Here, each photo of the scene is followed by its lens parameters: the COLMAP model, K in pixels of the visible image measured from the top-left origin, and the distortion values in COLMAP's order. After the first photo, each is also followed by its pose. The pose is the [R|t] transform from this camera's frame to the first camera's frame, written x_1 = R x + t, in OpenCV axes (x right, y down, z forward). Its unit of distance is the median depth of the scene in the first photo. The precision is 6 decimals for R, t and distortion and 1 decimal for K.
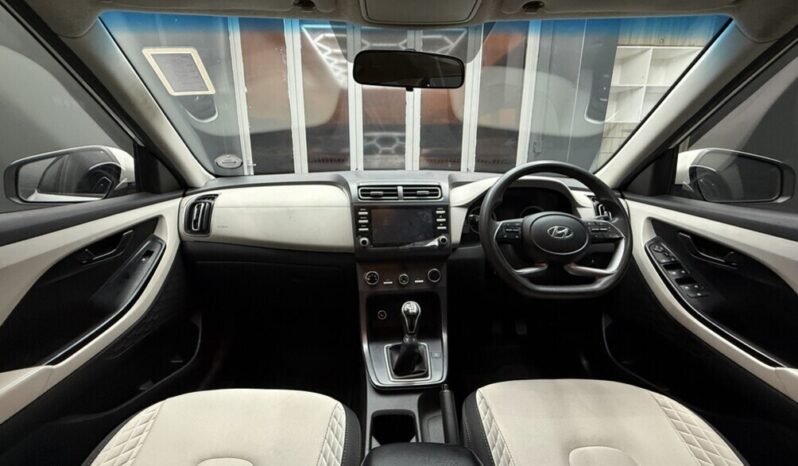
lens RADIAL K [[330.6, 0, 392.7], [0, 330.6, 233.9], [0, 0, 1]] dist [-0.000674, 0.000273]
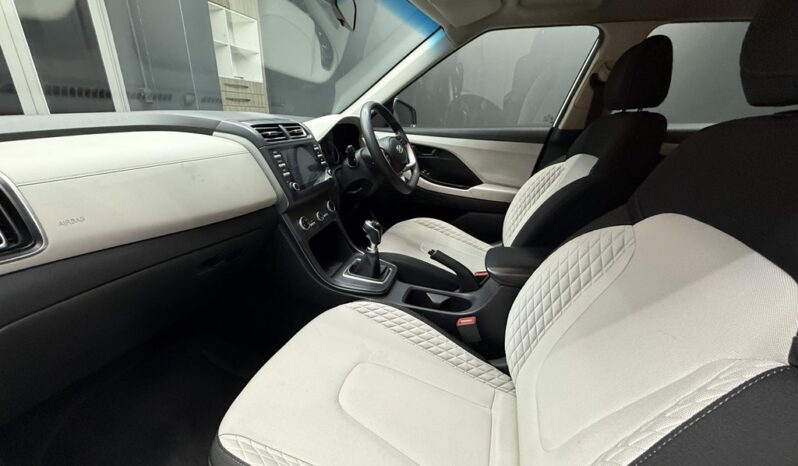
lens RADIAL K [[320.2, 0, 398.4], [0, 320.2, 230.0], [0, 0, 1]] dist [-0.001746, -0.000026]
pose [[0.306930, -0.319398, 0.896537, -0.818960], [0.208696, 0.941666, 0.264028, -0.035909], [-0.928569, 0.106066, 0.355683, 0.420051]]
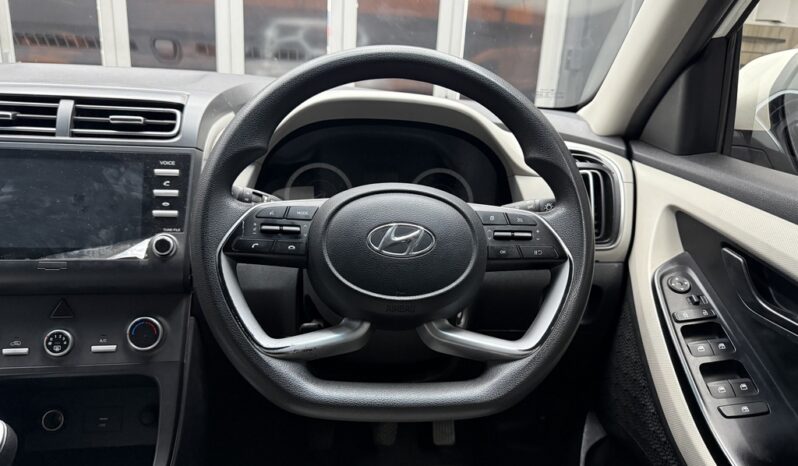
lens RADIAL K [[602.6, 0, 399.0], [0, 602.6, 233.0], [0, 0, 1]] dist [-0.006626, -0.002898]
pose [[0.995241, 0.033263, 0.091595, 0.366550], [-0.036176, 0.998885, 0.030325, -0.026314], [-0.090485, -0.033495, 0.995334, 0.275645]]
